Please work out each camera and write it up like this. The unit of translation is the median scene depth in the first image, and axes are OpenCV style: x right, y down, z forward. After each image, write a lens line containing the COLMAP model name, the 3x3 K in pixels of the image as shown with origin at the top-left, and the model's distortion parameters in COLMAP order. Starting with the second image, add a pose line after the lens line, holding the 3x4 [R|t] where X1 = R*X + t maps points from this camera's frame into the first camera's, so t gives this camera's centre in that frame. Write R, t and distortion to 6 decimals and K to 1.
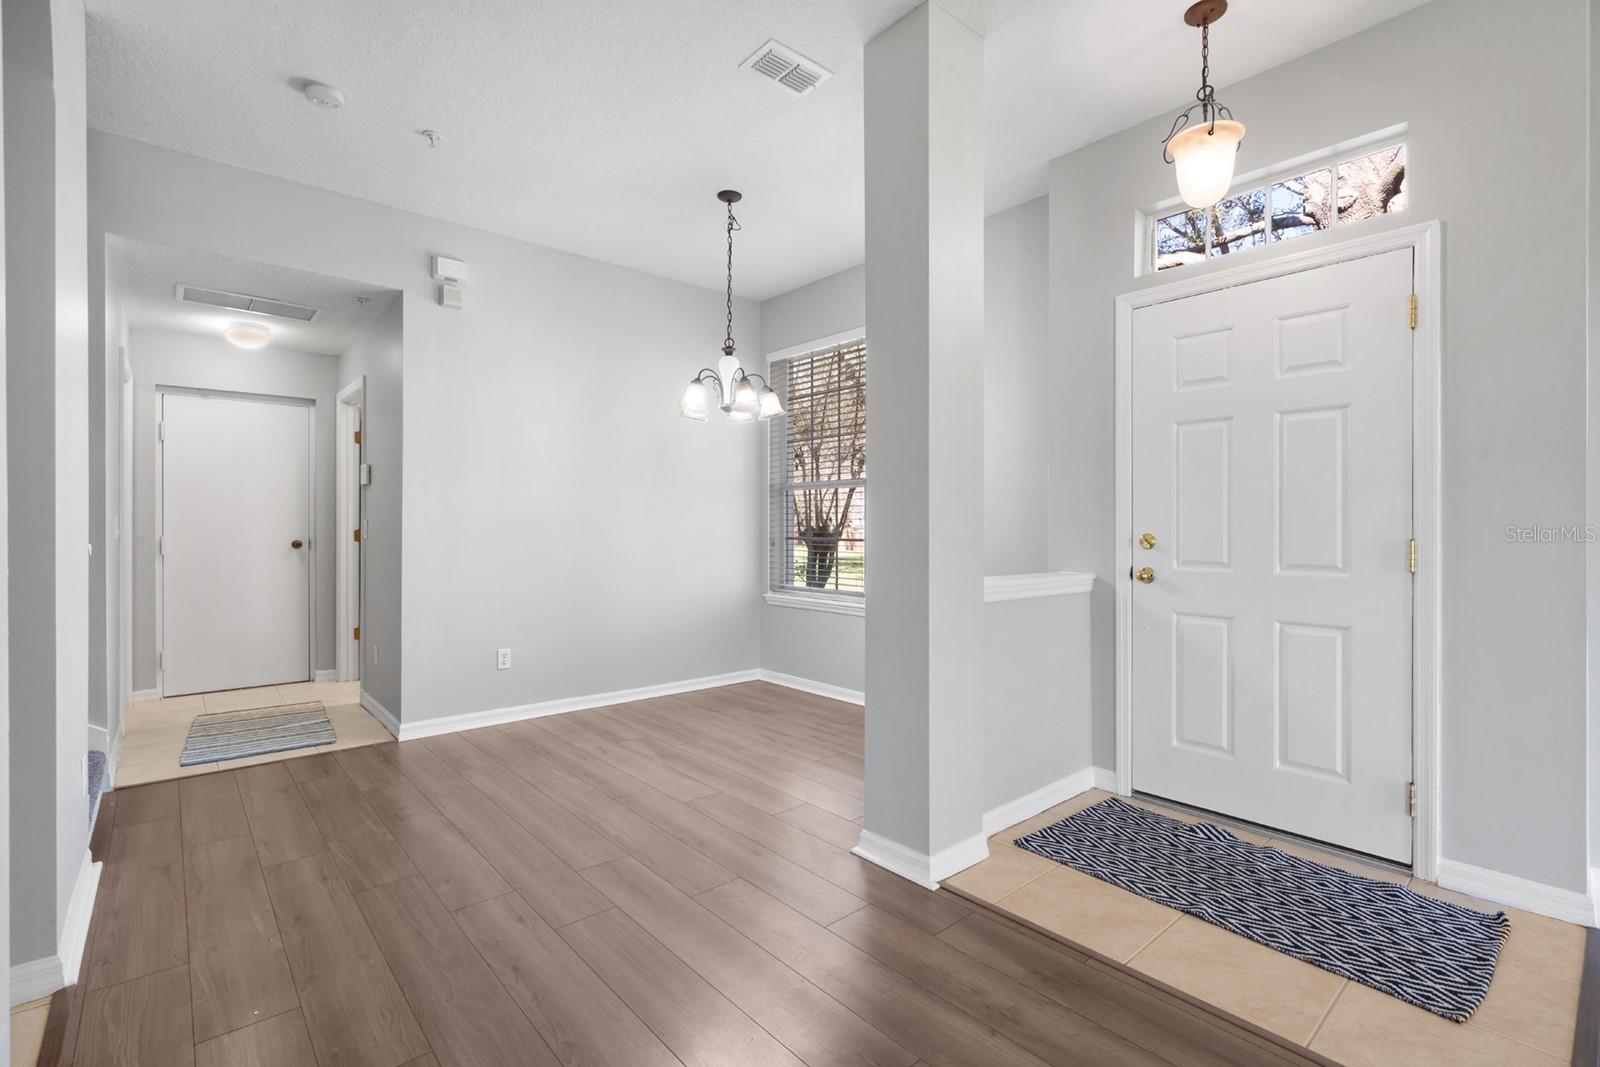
lens RADIAL K [[728.0, 0, 796.5], [0, 728.0, 529.8], [0, 0, 1]] dist [0.000992, 0.000276]
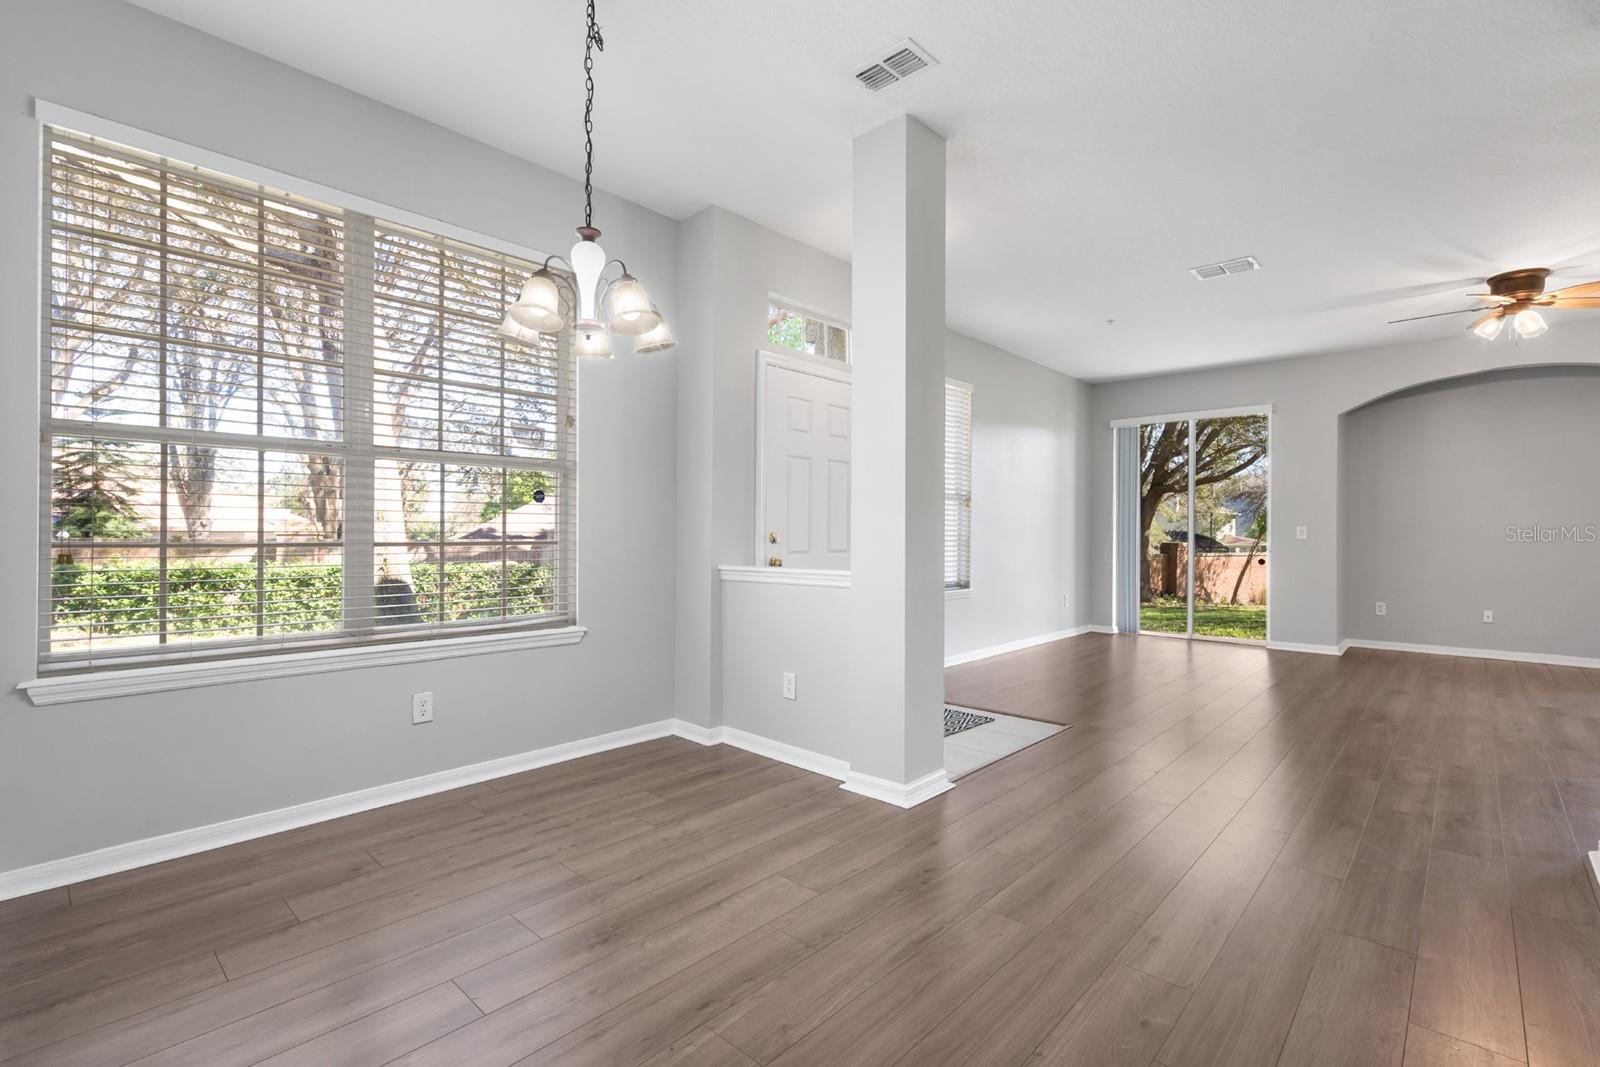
lens RADIAL K [[733.0, 0, 801.2], [0, 733.0, 529.2], [0, 0, 1]] dist [0.000778, 0.000643]
pose [[-0.110190, 0.001811, 0.993909, -0.776780], [-0.004105, 0.999989, -0.002277, 0.002331], [-0.993902, -0.004331, -0.110181, 0.951631]]
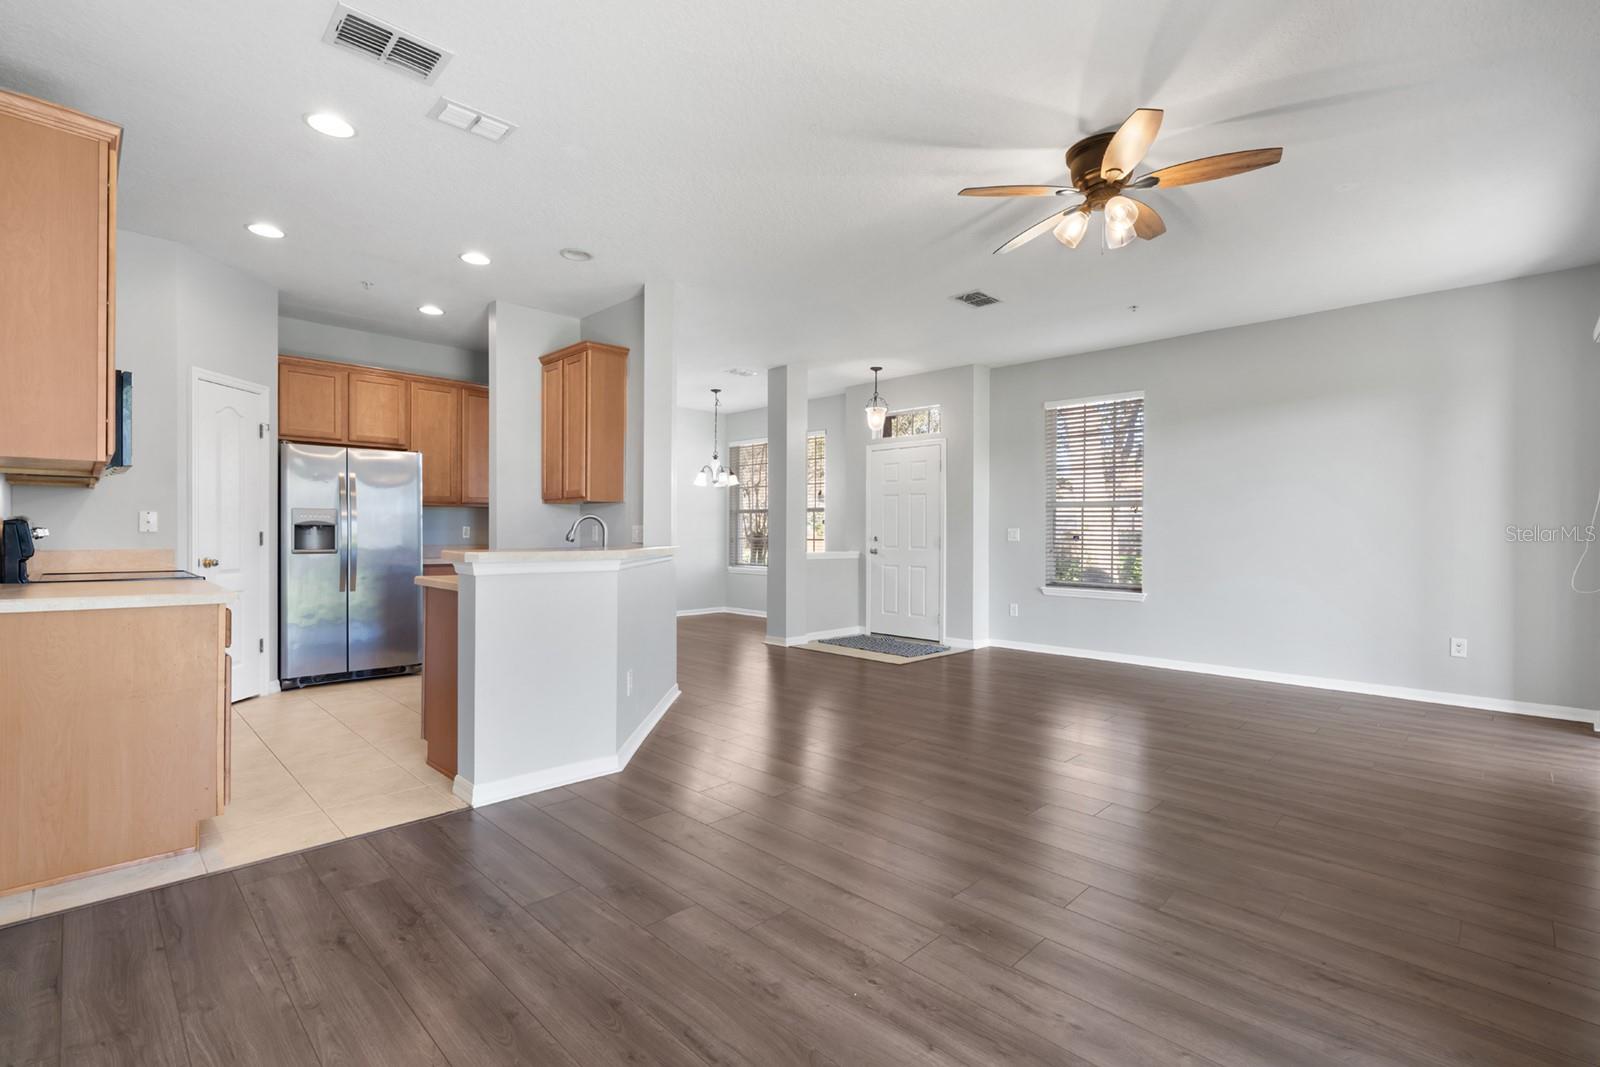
lens RADIAL K [[723.3, 0, 800.2], [0, 723.3, 535.0], [0, 0, 1]] dist [0.002517, 0.000142]
pose [[0.996986, 0.005642, 0.077376, 0.000125], [-0.005835, 0.999980, 0.002266, -0.002274], [-0.077362, -0.002711, 0.996999, -1.406726]]
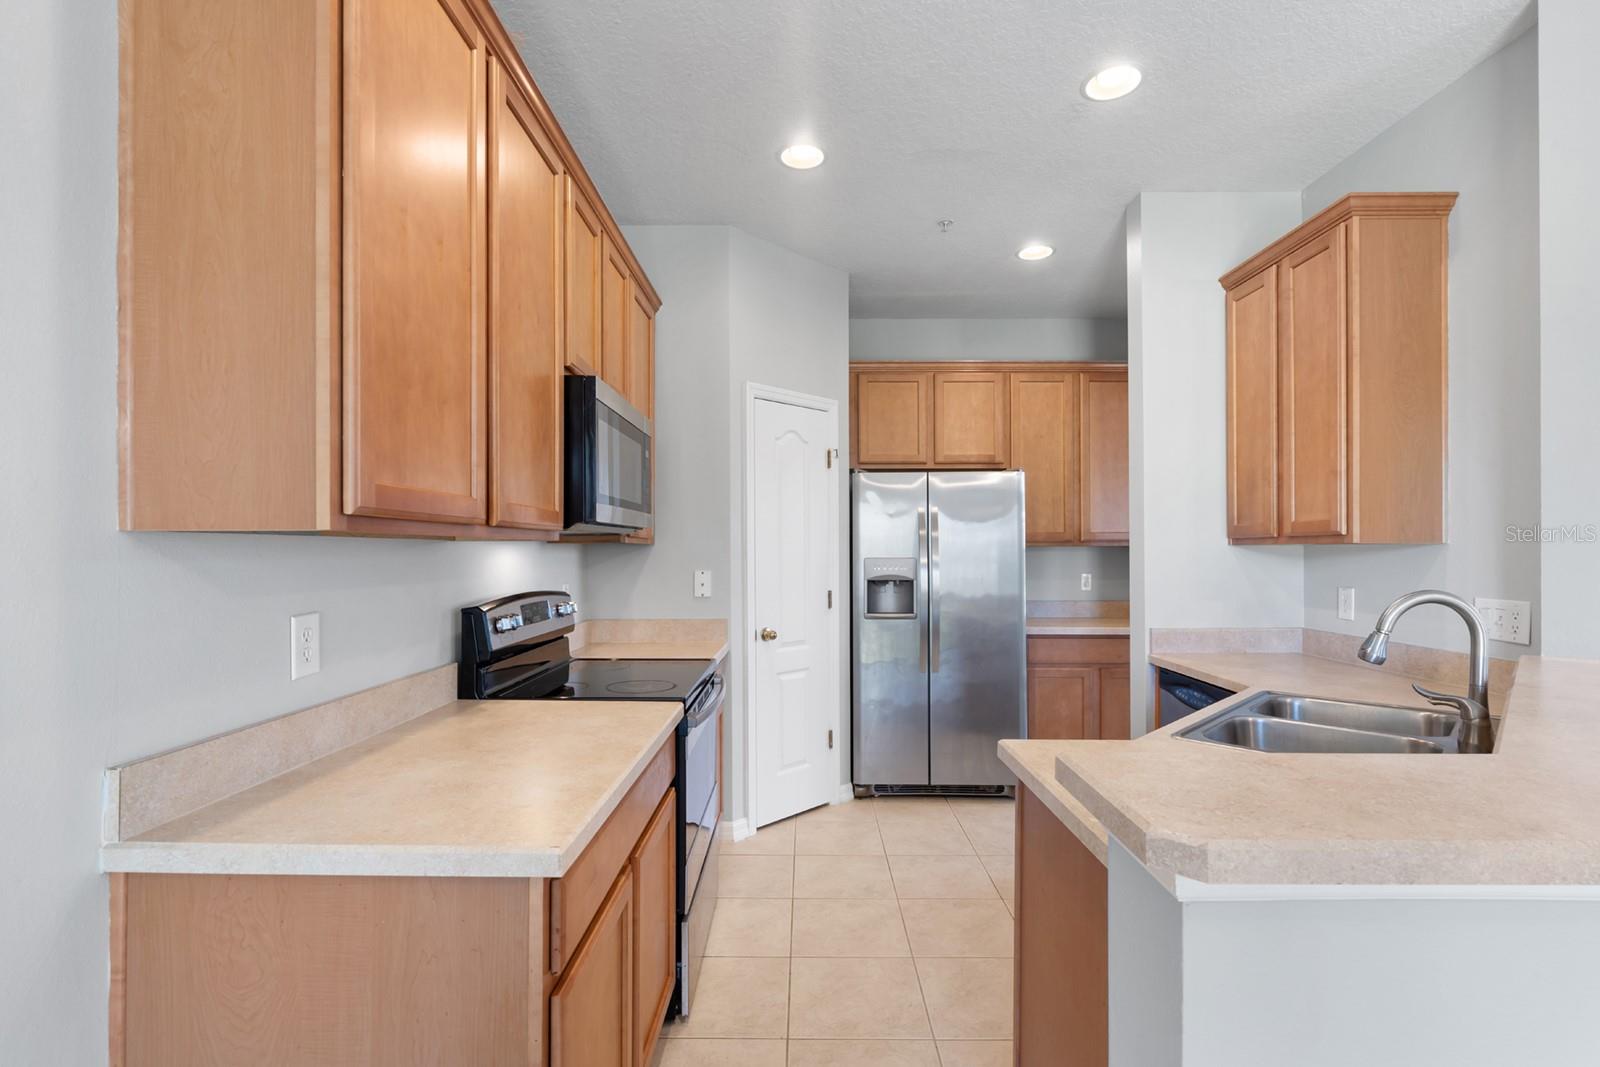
lens RADIAL K [[734.3, 0, 794.8], [0, 734.3, 548.1], [0, 0, 1]] dist [-0.001206, -0.000472]
pose [[0.752569, -0.002984, -0.658507, -0.253322], [0.000402, 0.999992, -0.004071, -0.057454], [0.658513, 0.002799, 0.752564, -0.781925]]
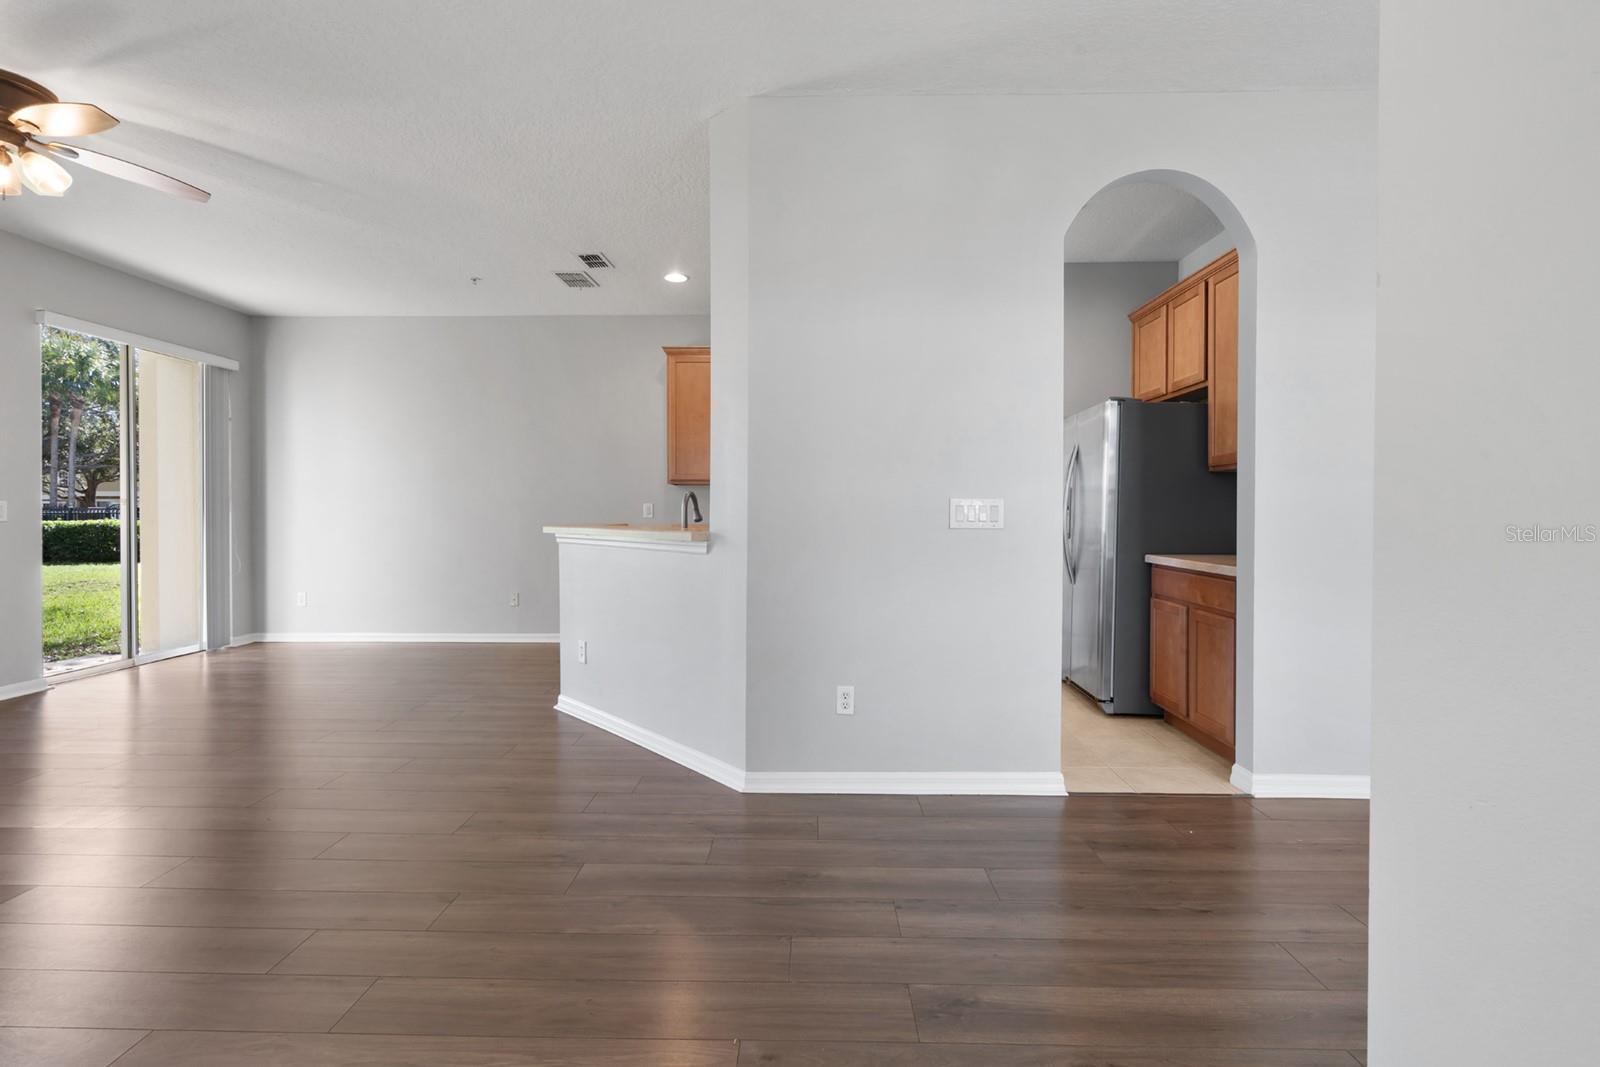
lens RADIAL K [[731.0, 0, 802.5], [0, 731.0, 521.3], [0, 0, 1]] dist [-0.003091, 0.000077]
pose [[-0.669635, 0.007197, -0.742656, 0.451836], [-0.003667, 0.999909, 0.012996, -0.001325], [0.742682, 0.011426, -0.669547, 0.699411]]
